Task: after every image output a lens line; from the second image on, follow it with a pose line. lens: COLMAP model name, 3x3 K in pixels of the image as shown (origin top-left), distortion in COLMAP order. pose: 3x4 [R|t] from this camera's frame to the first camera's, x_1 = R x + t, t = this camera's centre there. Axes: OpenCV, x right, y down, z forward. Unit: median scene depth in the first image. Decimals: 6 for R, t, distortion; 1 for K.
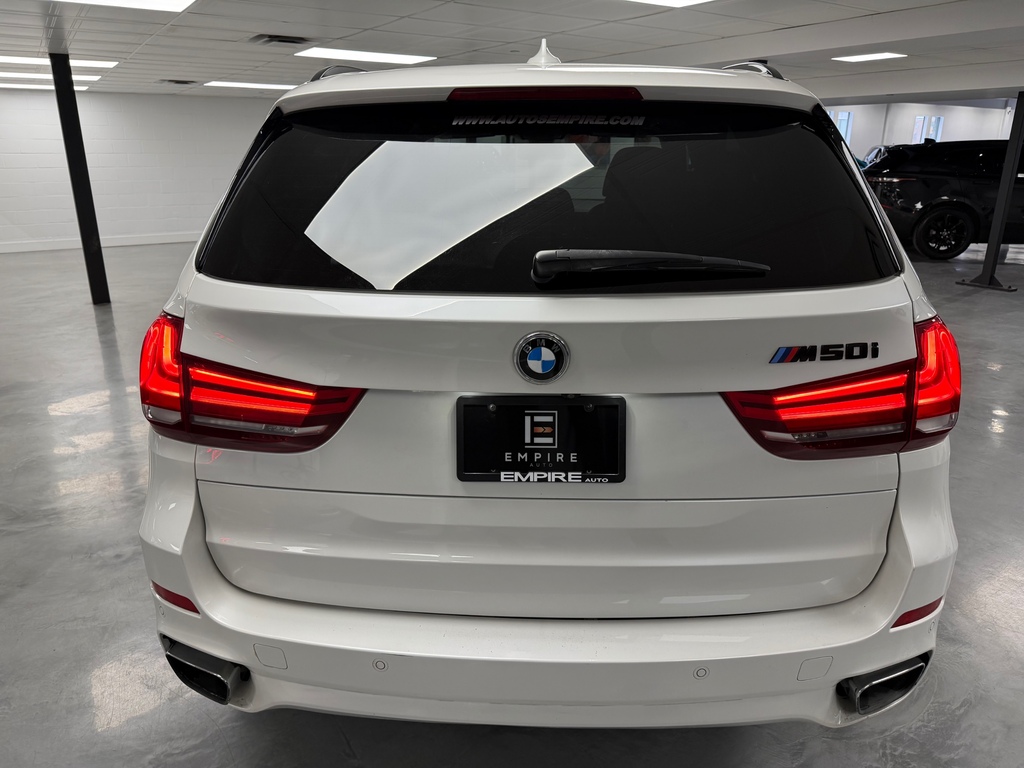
lens RADIAL K [[750.9, 0, 507.3], [0, 750.9, 386.6], [0, 0, 1]] dist [0.030667, -0.053733]
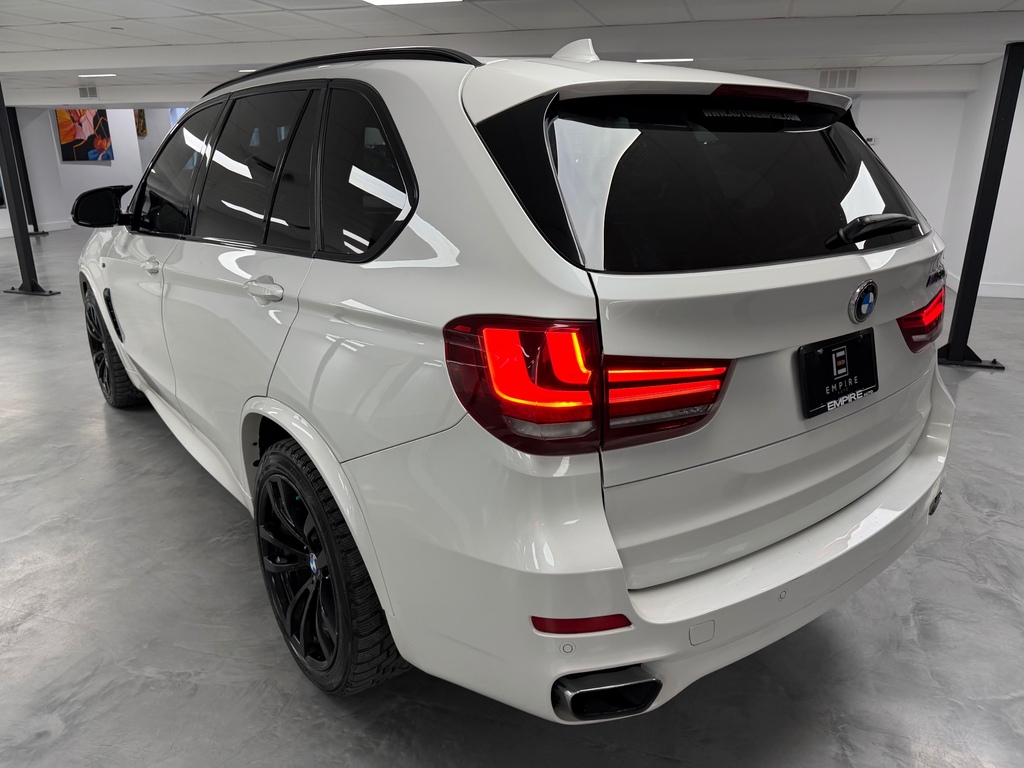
lens RADIAL K [[750.9, 0, 507.3], [0, 750.9, 386.6], [0, 0, 1]] dist [0.030667, -0.053733]
pose [[0.786068, -0.199995, 0.584893, -1.118318], [0.201404, 0.977445, 0.063544, -0.093590], [-0.584409, 0.067850, 0.808617, 0.316703]]
